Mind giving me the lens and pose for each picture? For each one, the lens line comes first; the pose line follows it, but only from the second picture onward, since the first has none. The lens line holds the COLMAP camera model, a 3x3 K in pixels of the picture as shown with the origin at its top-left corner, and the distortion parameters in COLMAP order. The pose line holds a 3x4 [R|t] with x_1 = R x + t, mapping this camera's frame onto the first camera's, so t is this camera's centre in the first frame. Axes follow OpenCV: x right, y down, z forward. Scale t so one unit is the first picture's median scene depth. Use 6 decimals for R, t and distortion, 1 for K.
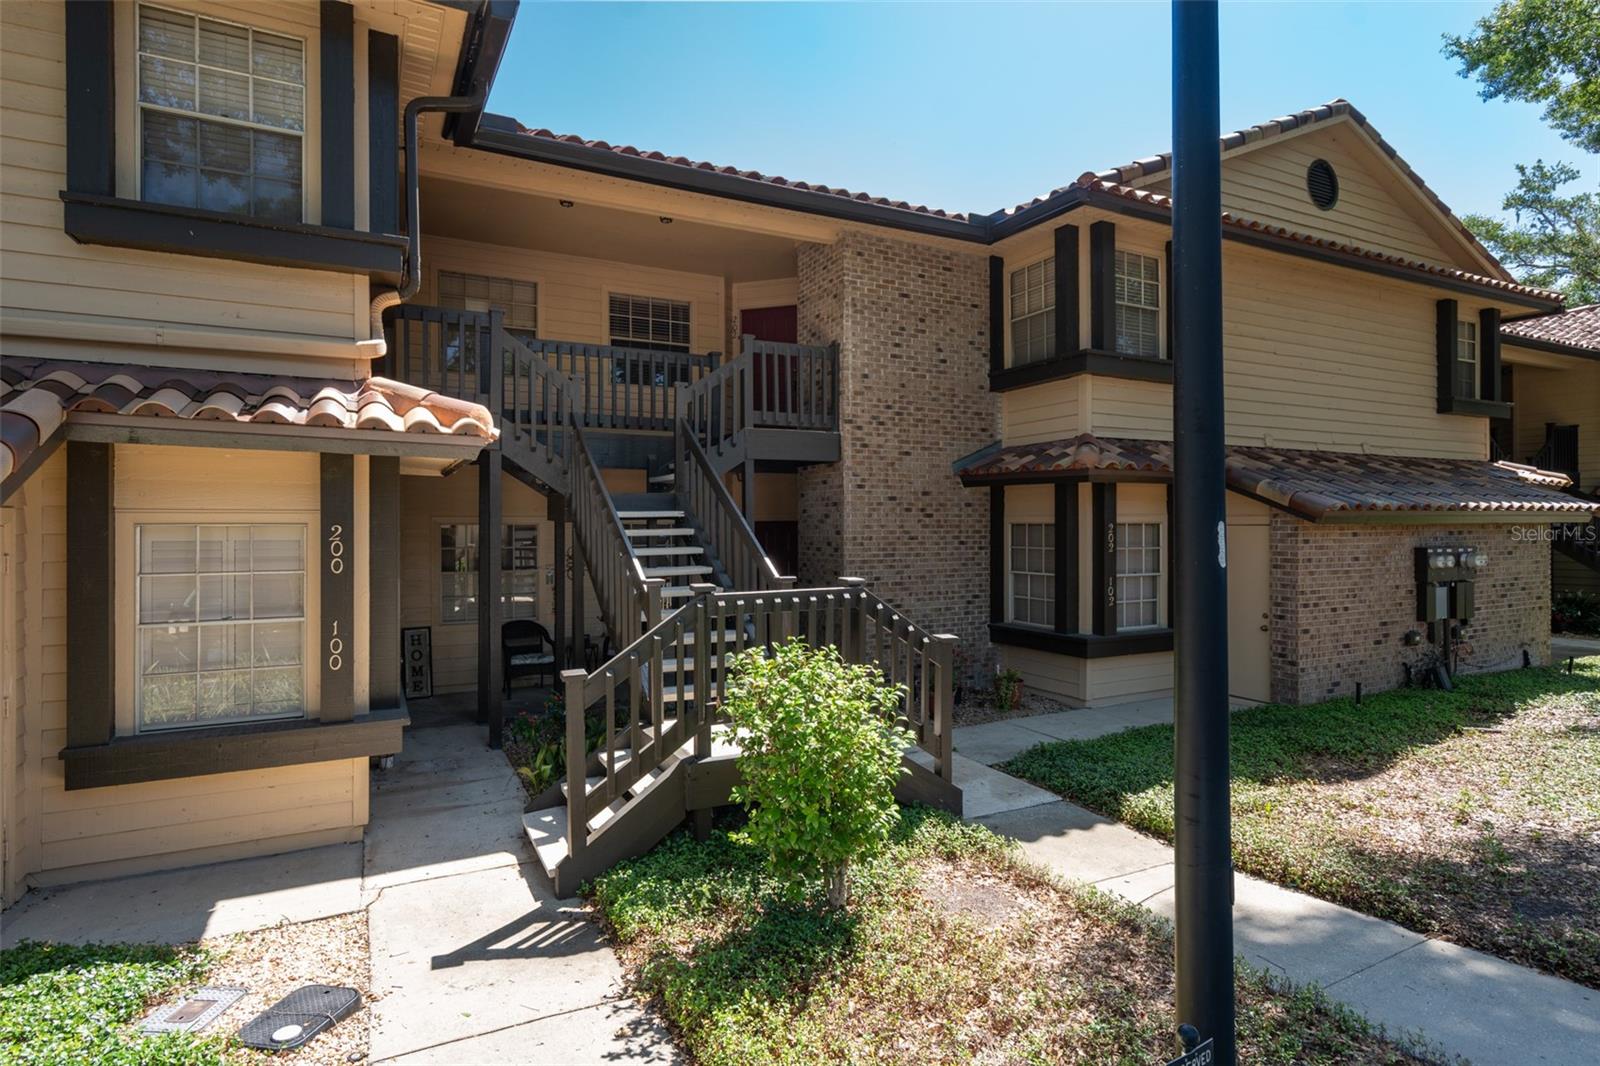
lens RADIAL K [[805.8, 0, 800.4], [0, 805.8, 501.1], [0, 0, 1]] dist [0.002124, -0.000487]
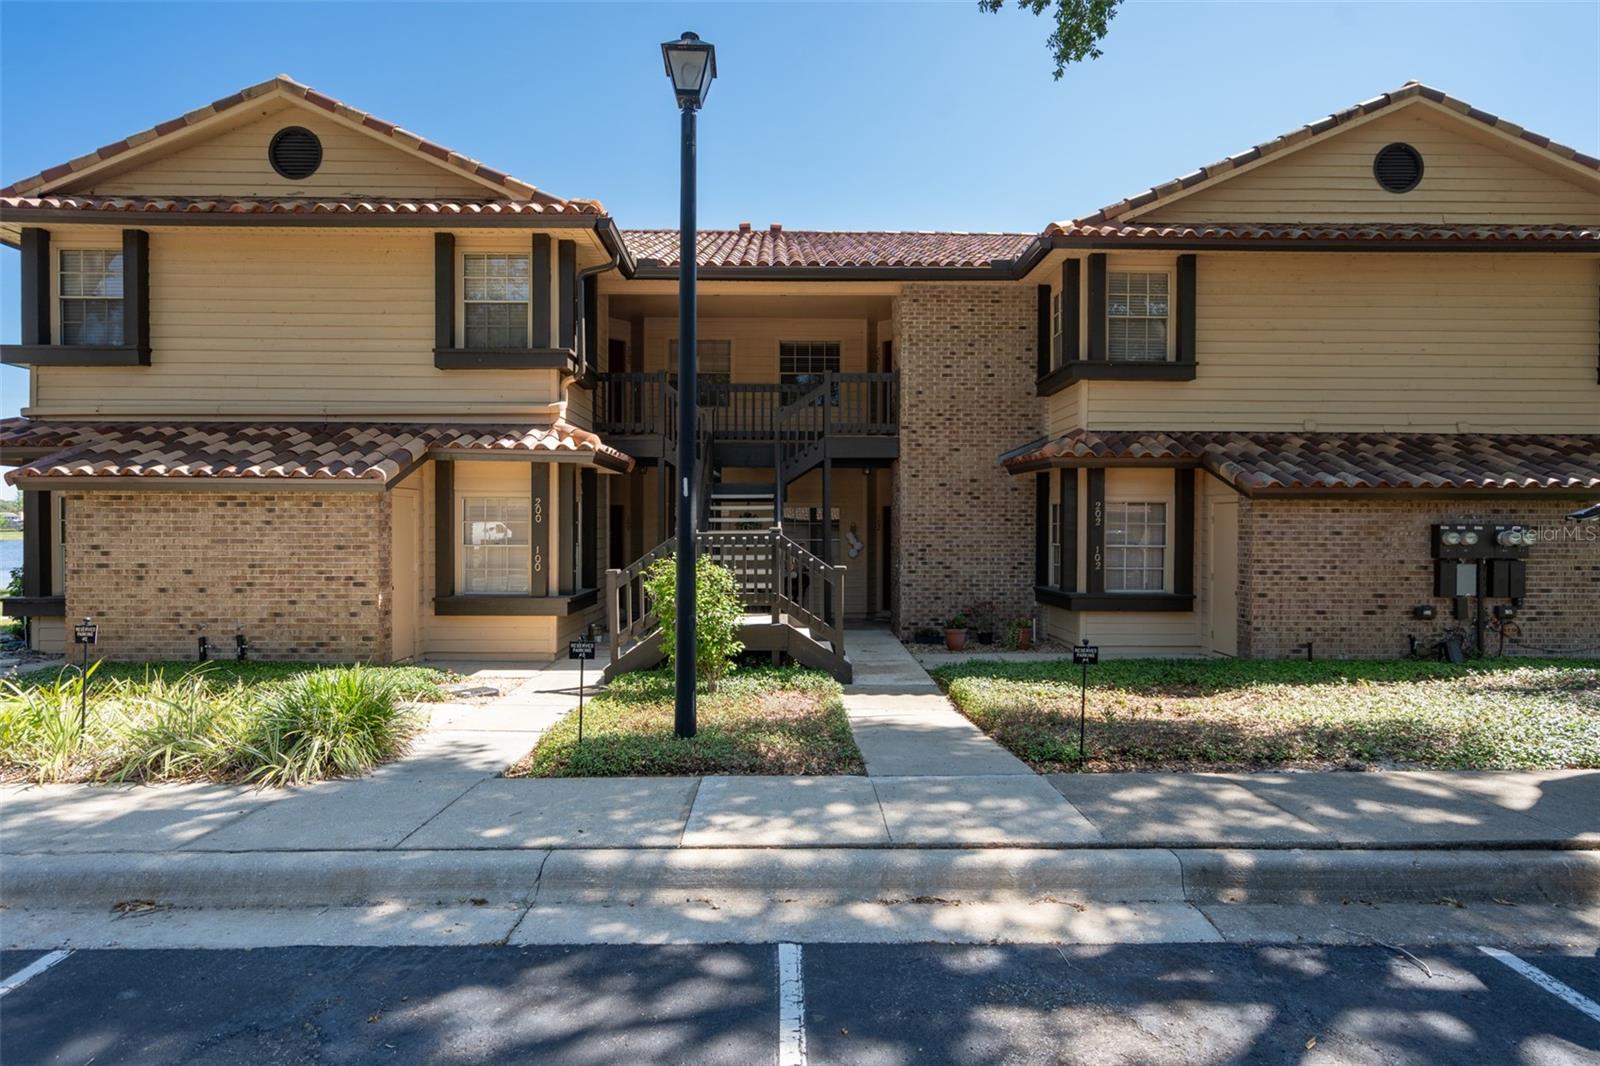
lens RADIAL K [[805.8, 0, 800.4], [0, 805.8, 501.1], [0, 0, 1]] dist [0.002124, -0.000487]
pose [[0.893862, -0.005984, -0.448301, 0.501369], [0.005166, 0.999982, -0.003047, 0.026454], [0.448311, 0.000408, 0.893877, -0.273037]]
